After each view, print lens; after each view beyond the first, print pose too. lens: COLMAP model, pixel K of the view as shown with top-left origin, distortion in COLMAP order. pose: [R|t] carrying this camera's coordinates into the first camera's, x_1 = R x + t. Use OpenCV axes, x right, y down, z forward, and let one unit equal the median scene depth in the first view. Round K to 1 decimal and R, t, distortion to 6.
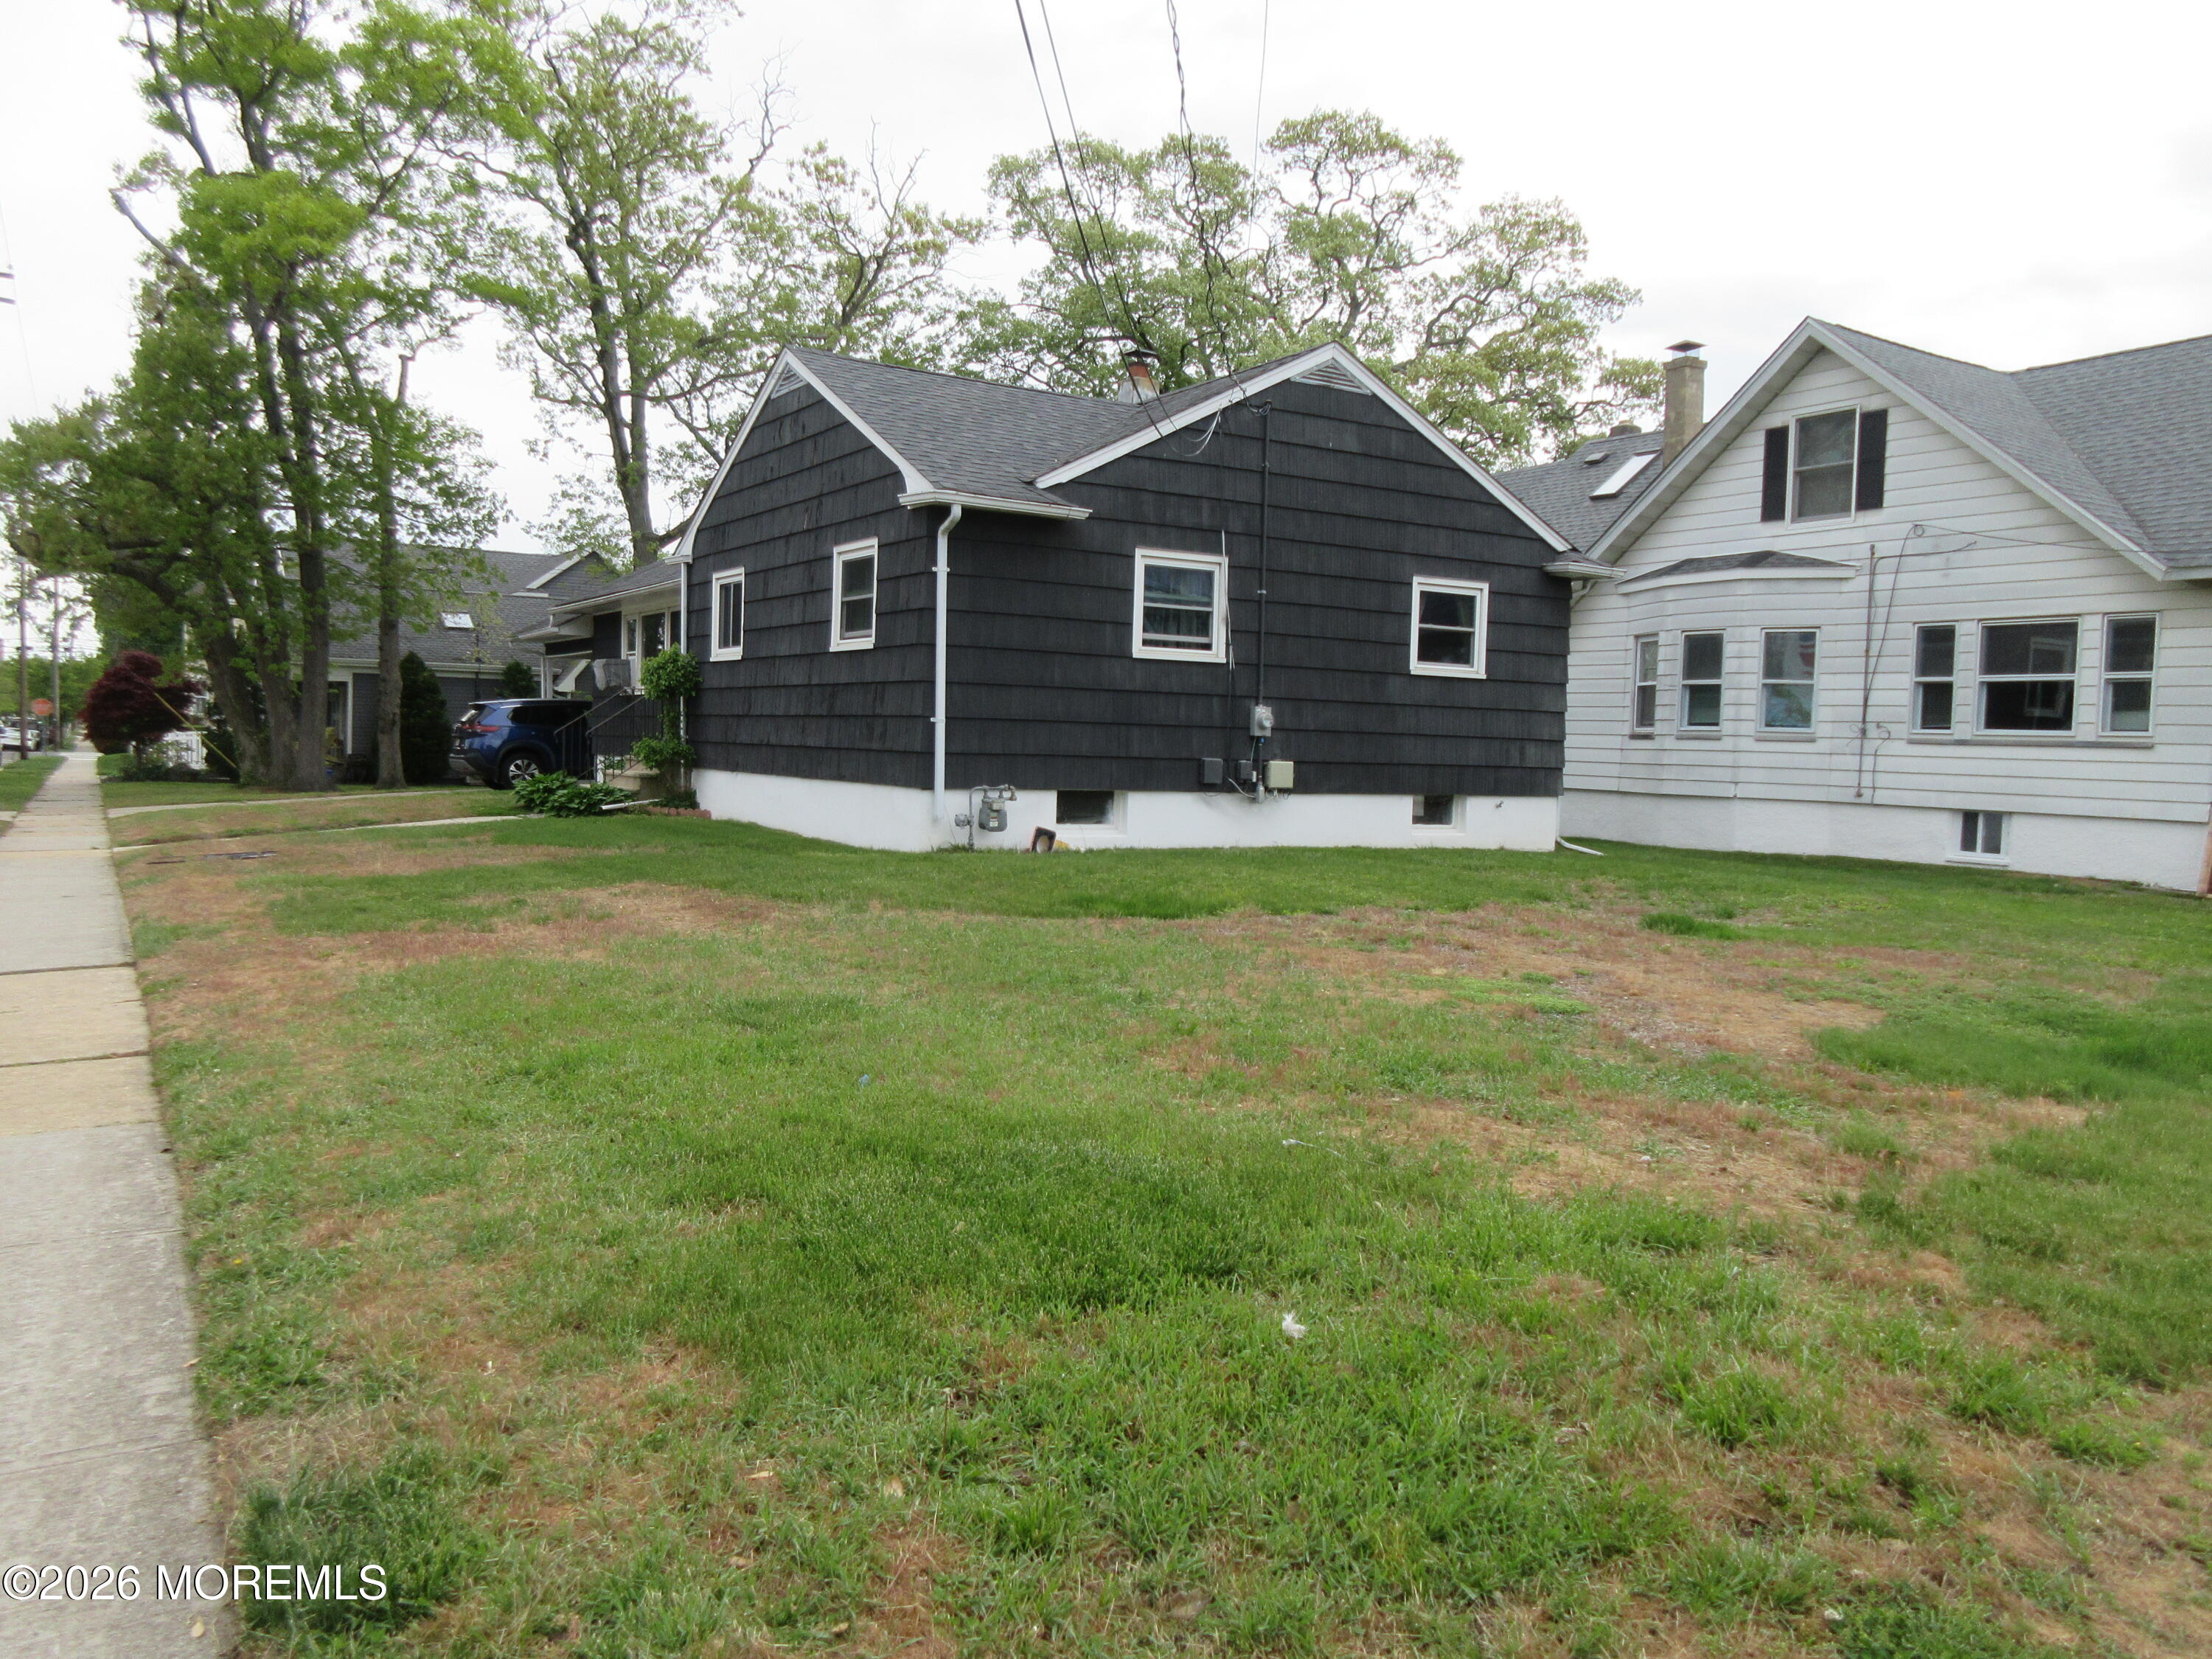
lens RADIAL K [[1663.6, 0, 1106.0], [0, 1663.6, 829.5], [0, 0, 1]] dist [-0.000061, 0.008802]
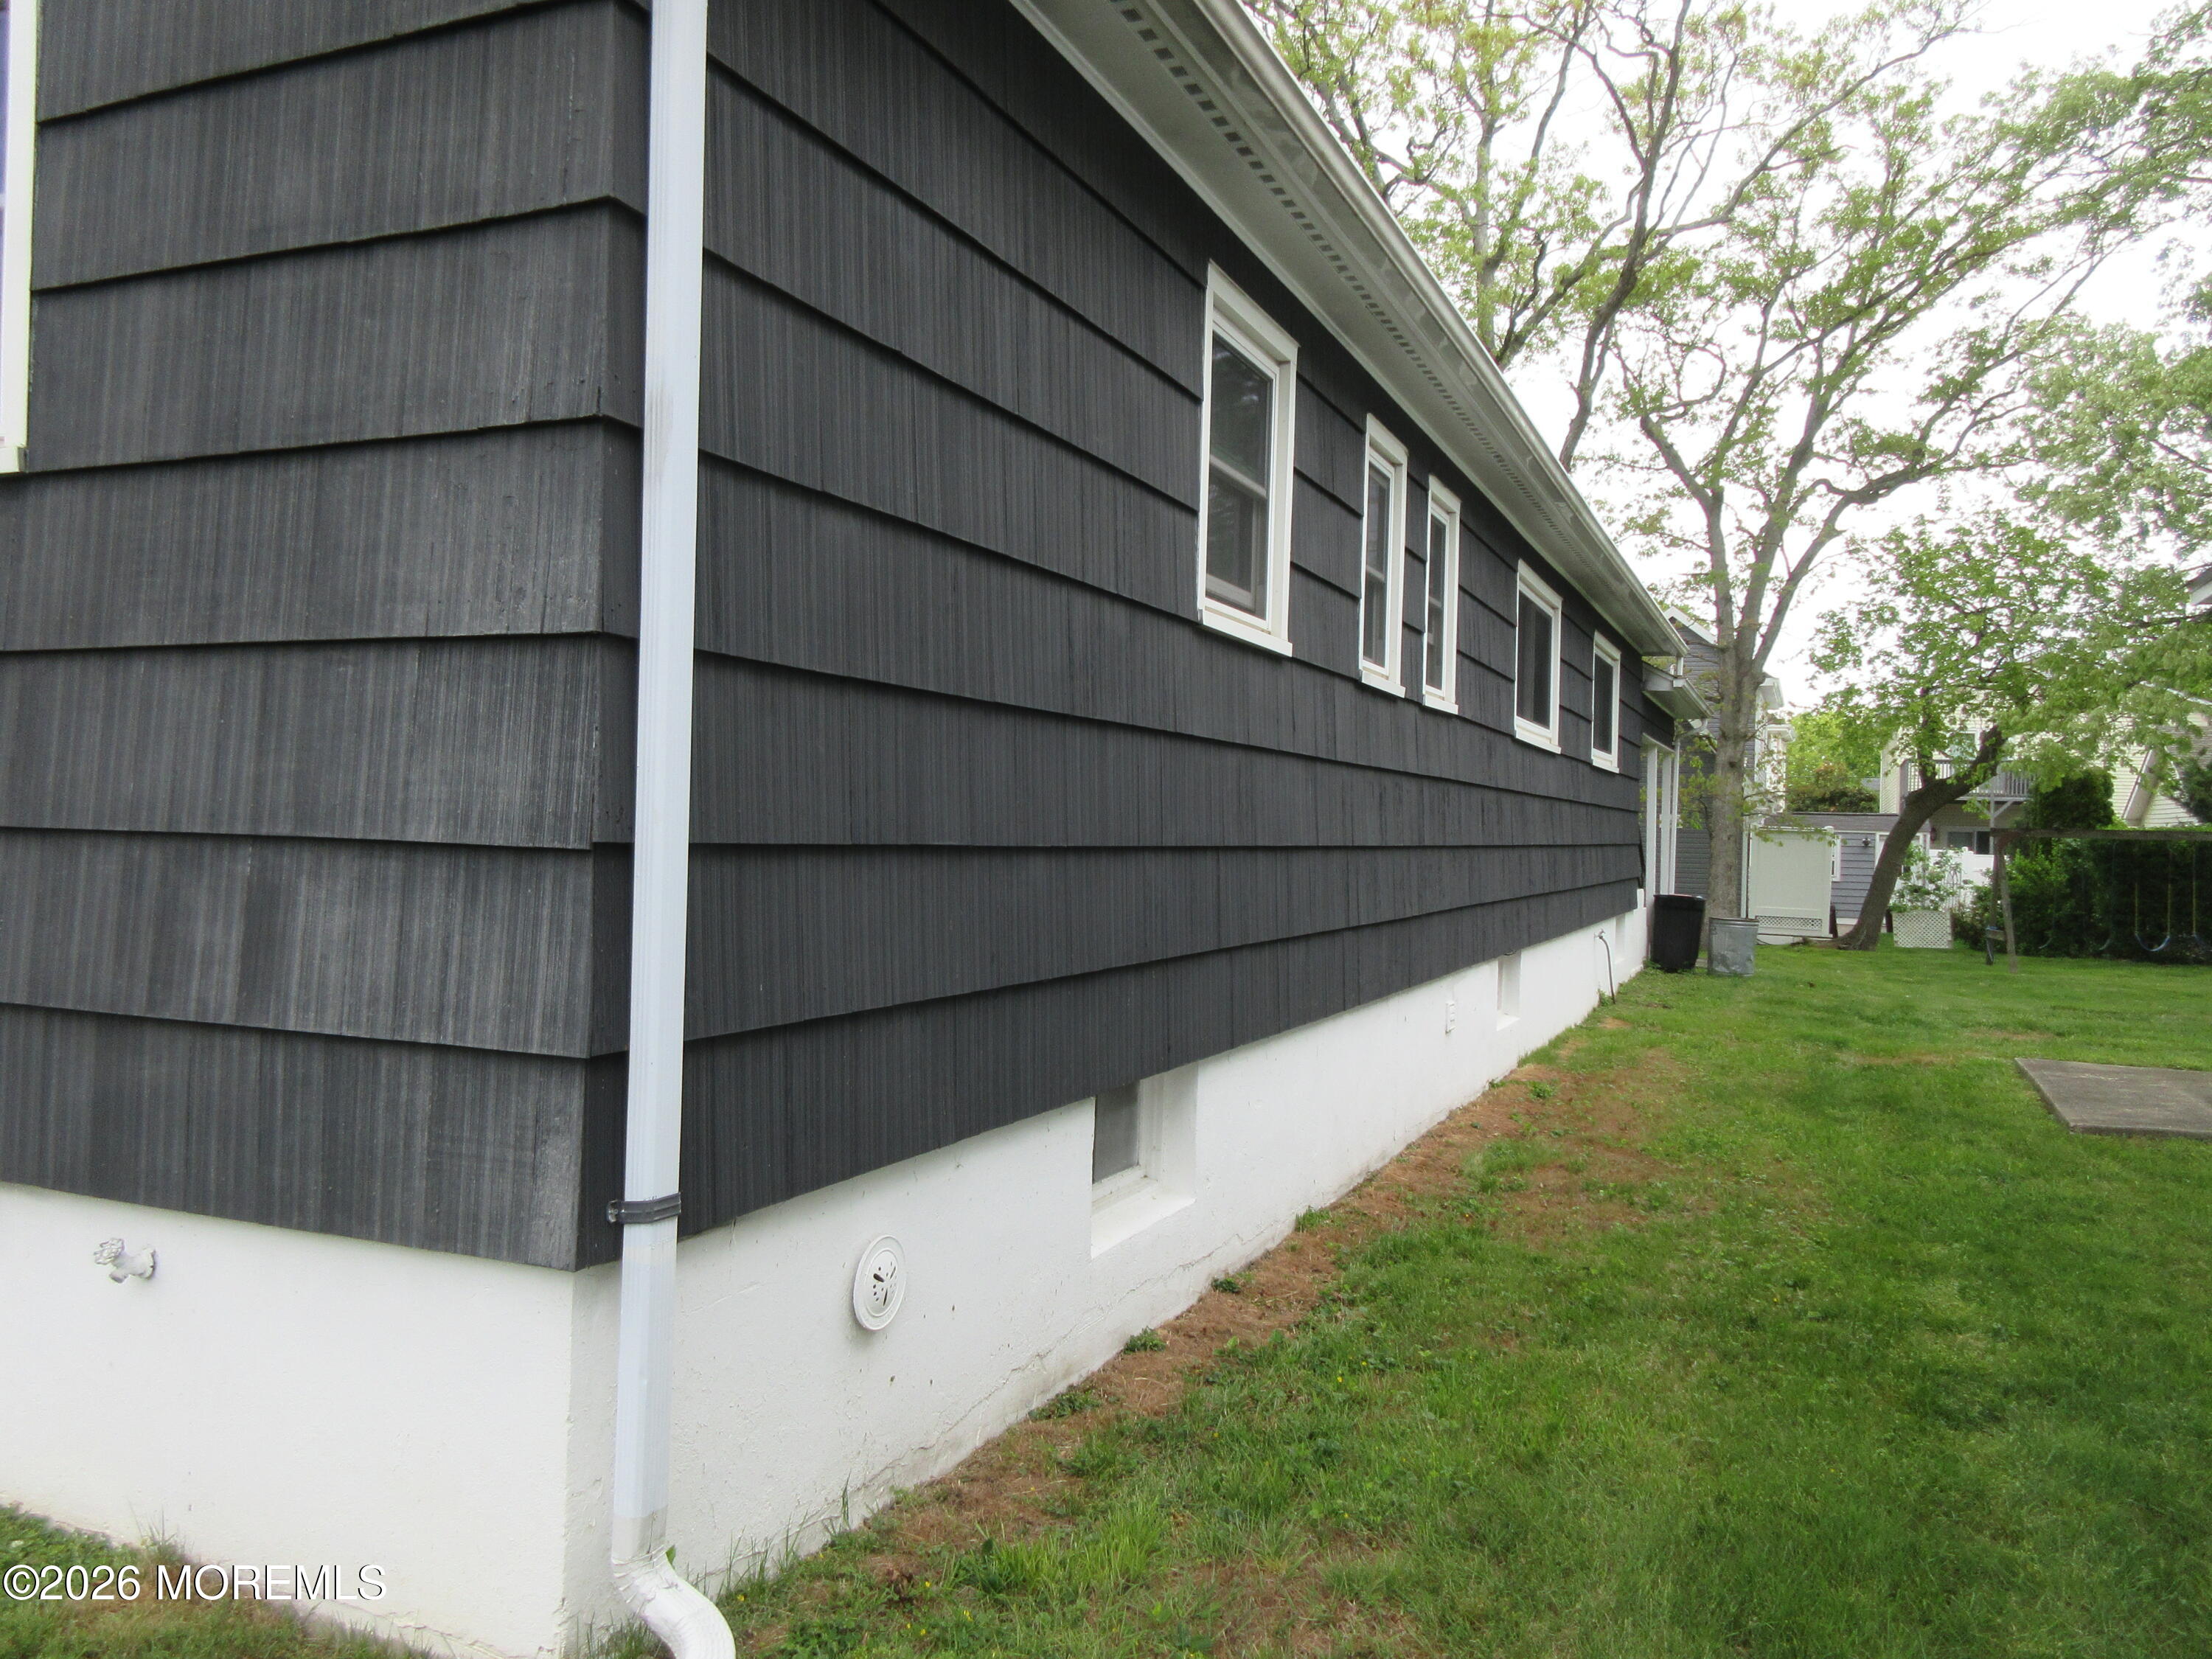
lens RADIAL K [[1663.6, 0, 1106.0], [0, 1663.6, 829.5], [0, 0, 1]] dist [-0.000061, 0.008802]
pose [[0.570746, -0.016854, -0.820954, 0.468707], [-0.046687, 0.997506, -0.052936, -0.057766], [0.819799, 0.068540, 0.568535, 1.108877]]
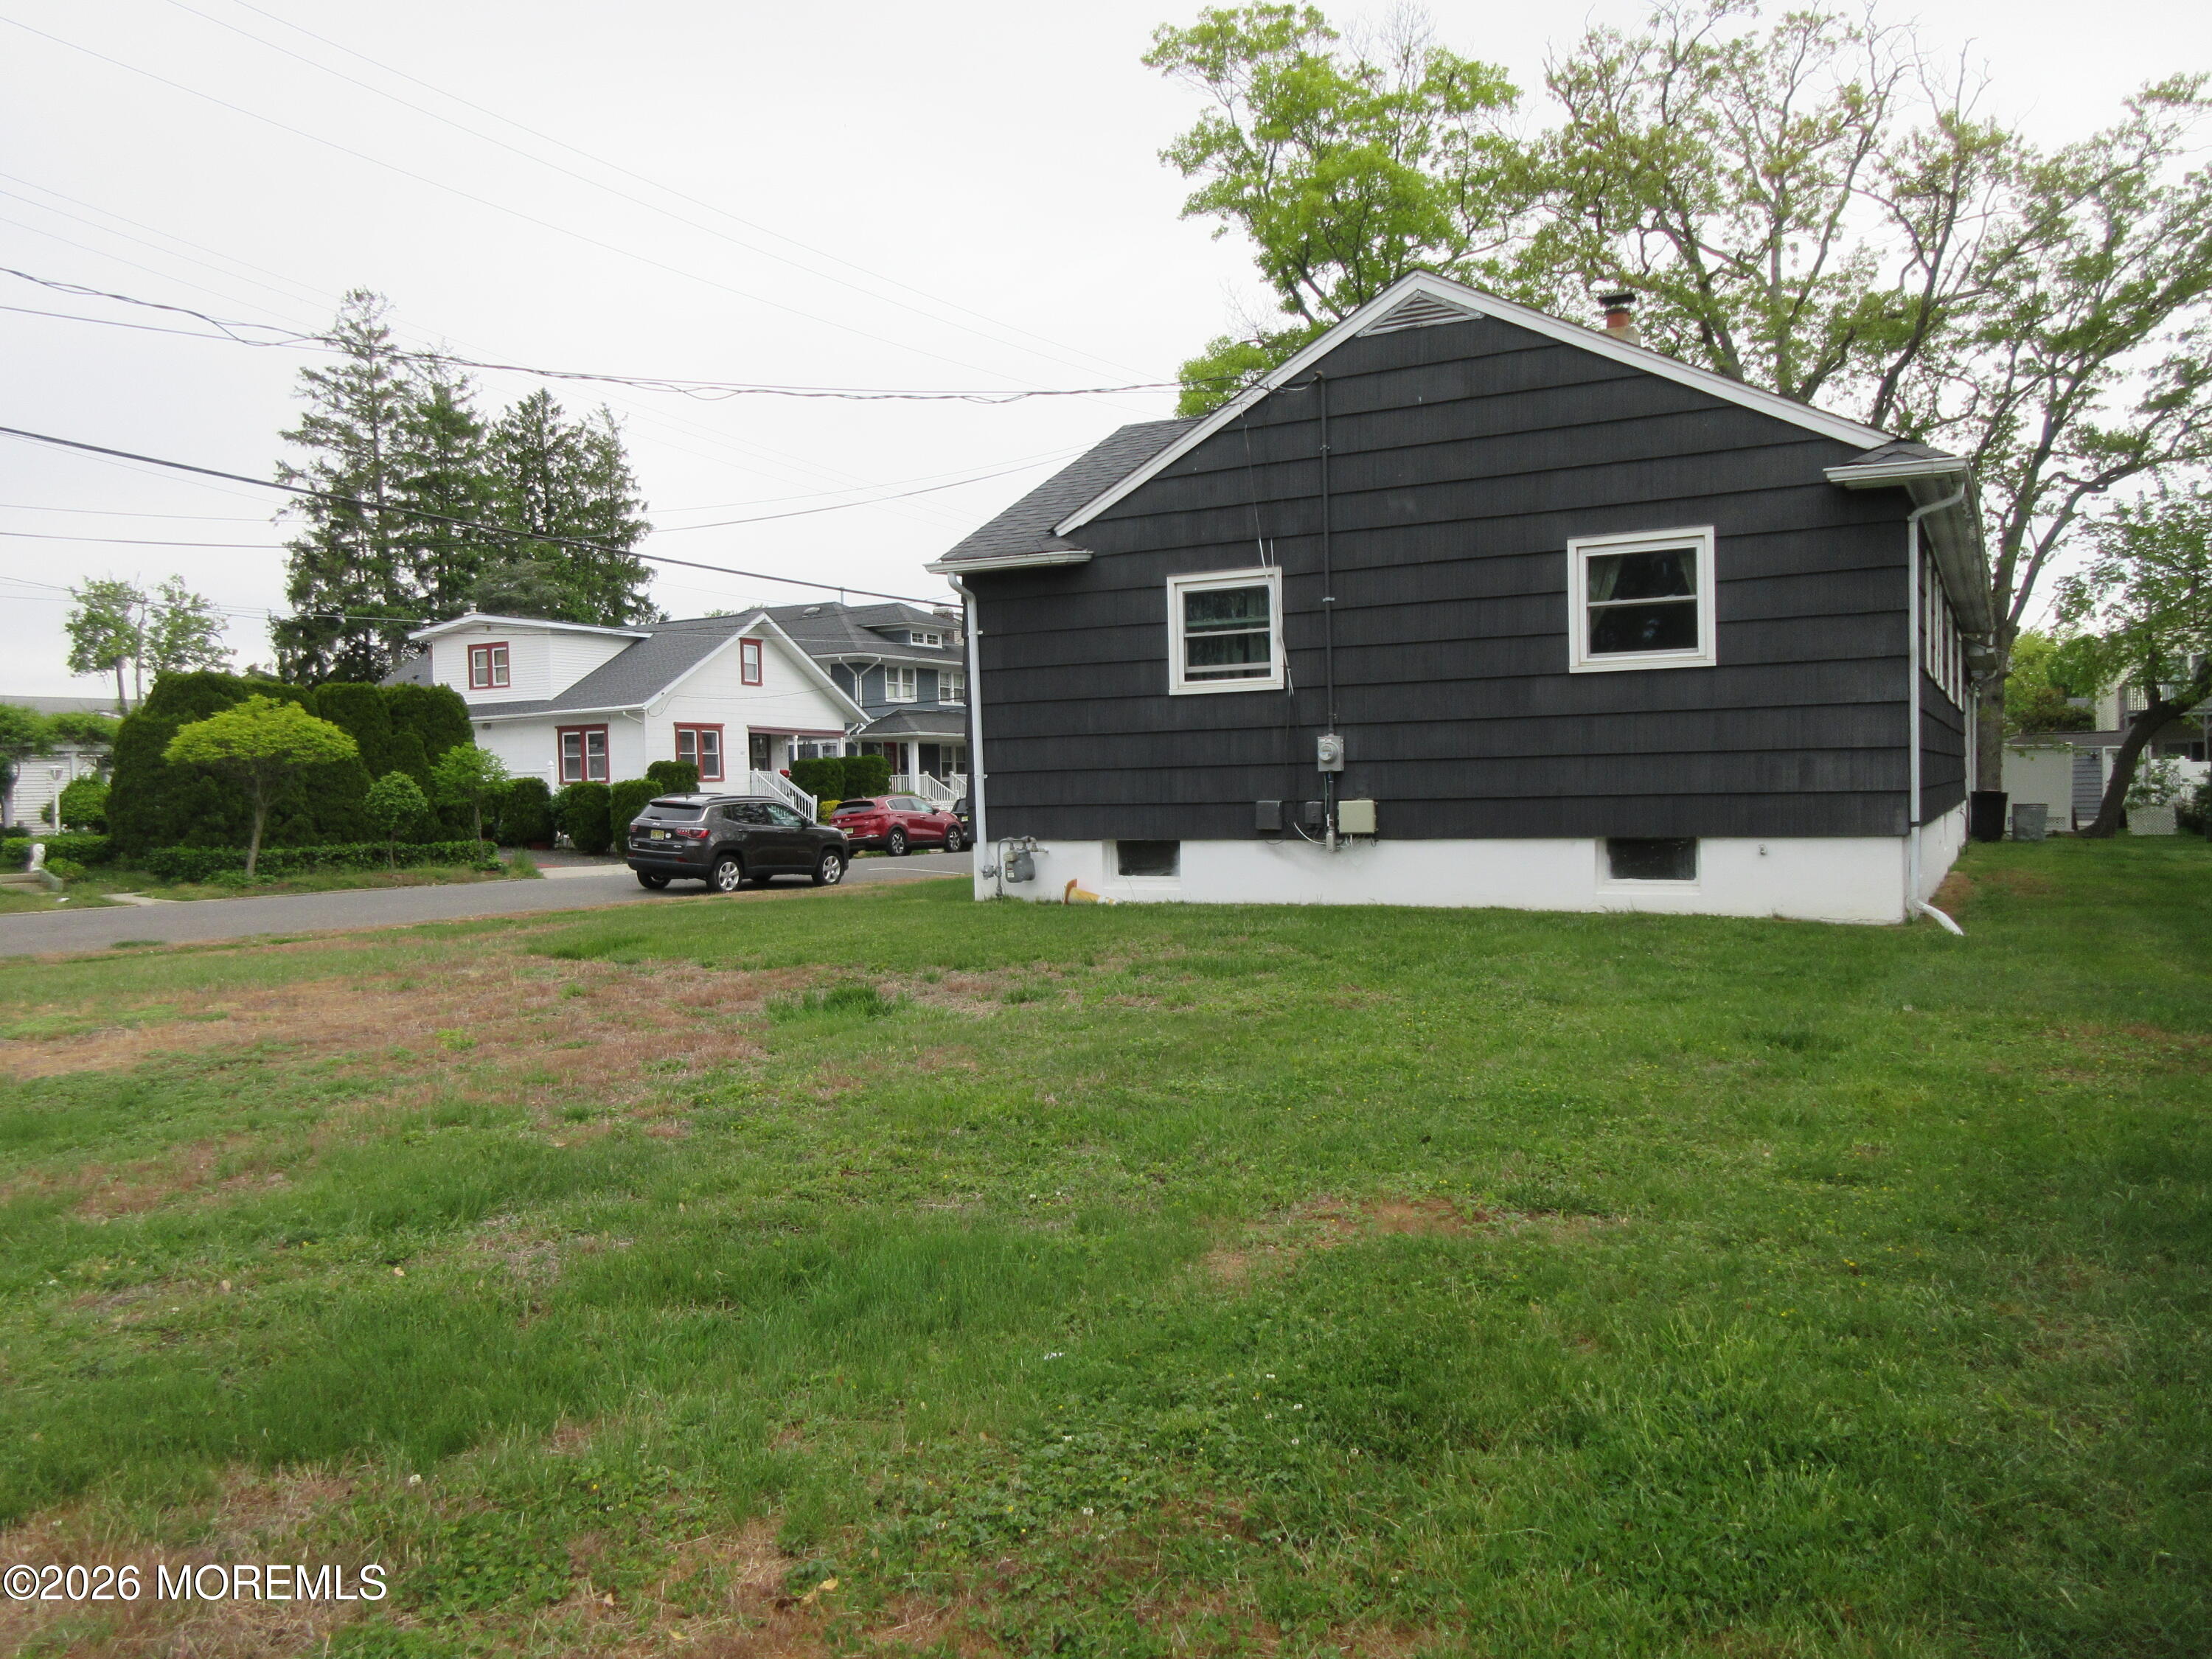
lens RADIAL K [[1663.6, 0, 1106.0], [0, 1663.6, 829.5], [0, 0, 1]] dist [-0.000061, 0.008802]
pose [[0.490718, -0.019032, -0.871111, 0.775428], [-0.007799, 0.999625, -0.026233, -0.004356], [0.871284, 0.019666, 0.490385, 0.501662]]
